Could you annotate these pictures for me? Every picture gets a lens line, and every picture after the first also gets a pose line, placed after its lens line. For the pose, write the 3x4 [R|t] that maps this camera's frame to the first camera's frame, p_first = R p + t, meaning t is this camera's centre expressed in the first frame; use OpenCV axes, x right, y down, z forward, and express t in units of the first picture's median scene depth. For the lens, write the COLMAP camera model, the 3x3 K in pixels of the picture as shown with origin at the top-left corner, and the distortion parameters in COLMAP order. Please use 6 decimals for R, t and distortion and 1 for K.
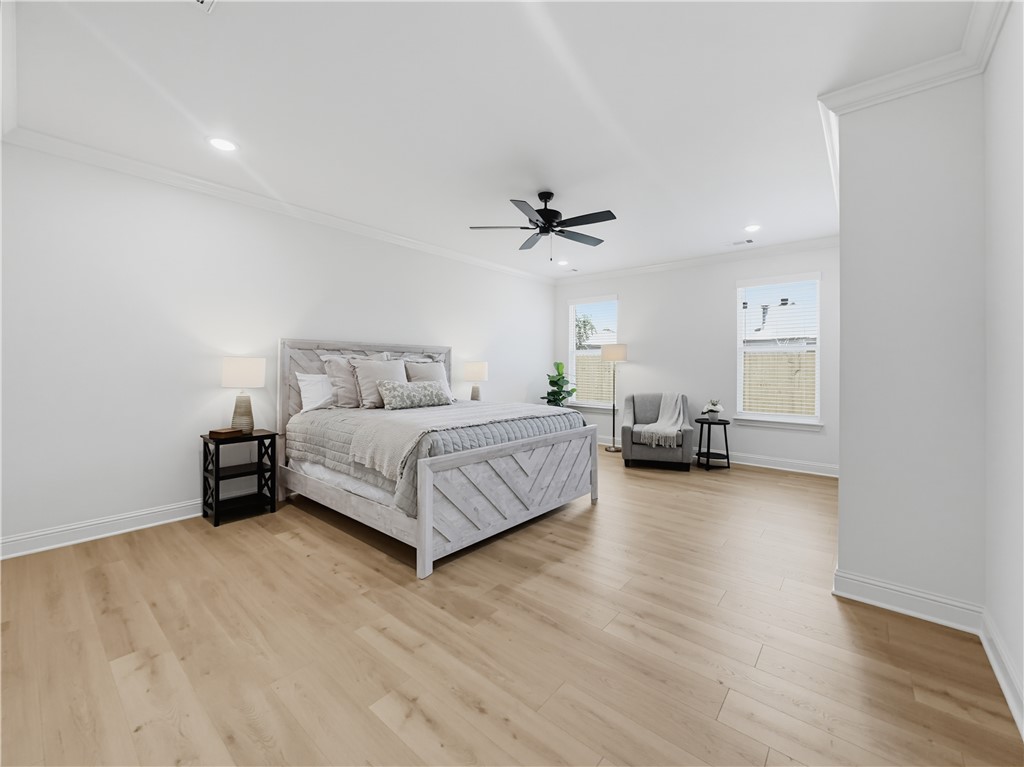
lens RADIAL K [[415.4, 0, 509.1], [0, 415.4, 374.7], [0, 0, 1]] dist [0.003291, 0.001057]
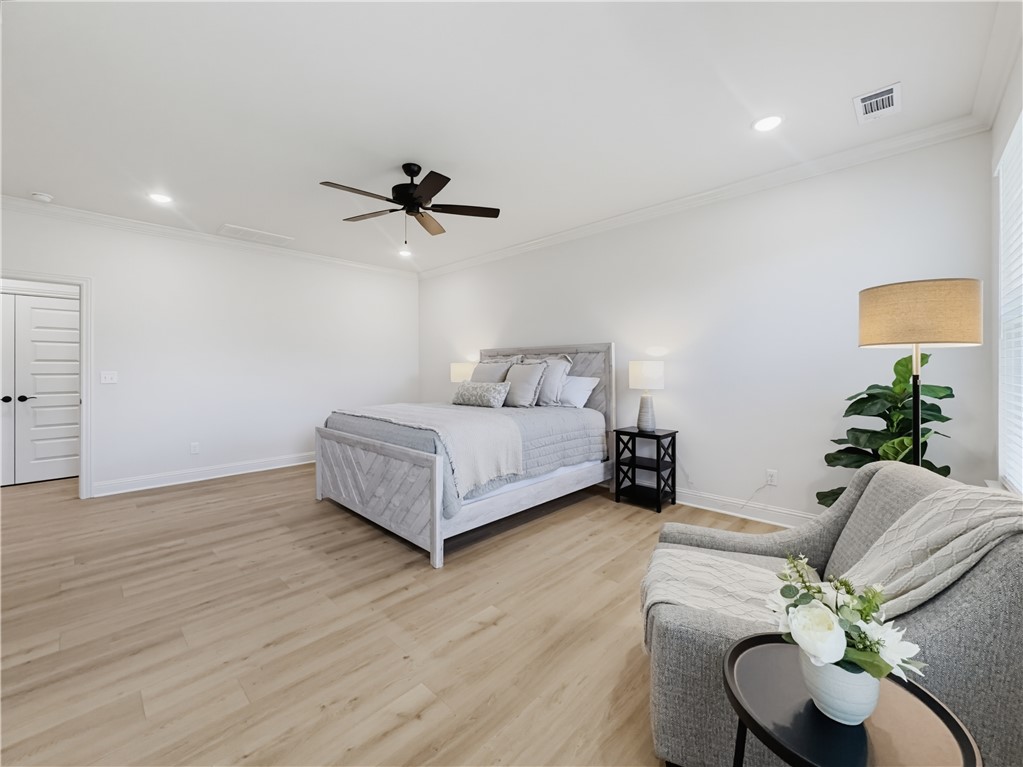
lens RADIAL K [[415.0, 0, 508.2], [0, 415.0, 378.5], [0, 0, 1]] dist [0.003291, 0.001057]
pose [[-0.062326, 0.005078, -0.998043, 0.642582], [-0.020388, 0.999772, 0.006360, -0.001304], [0.997848, 0.020745, -0.062208, 0.872620]]
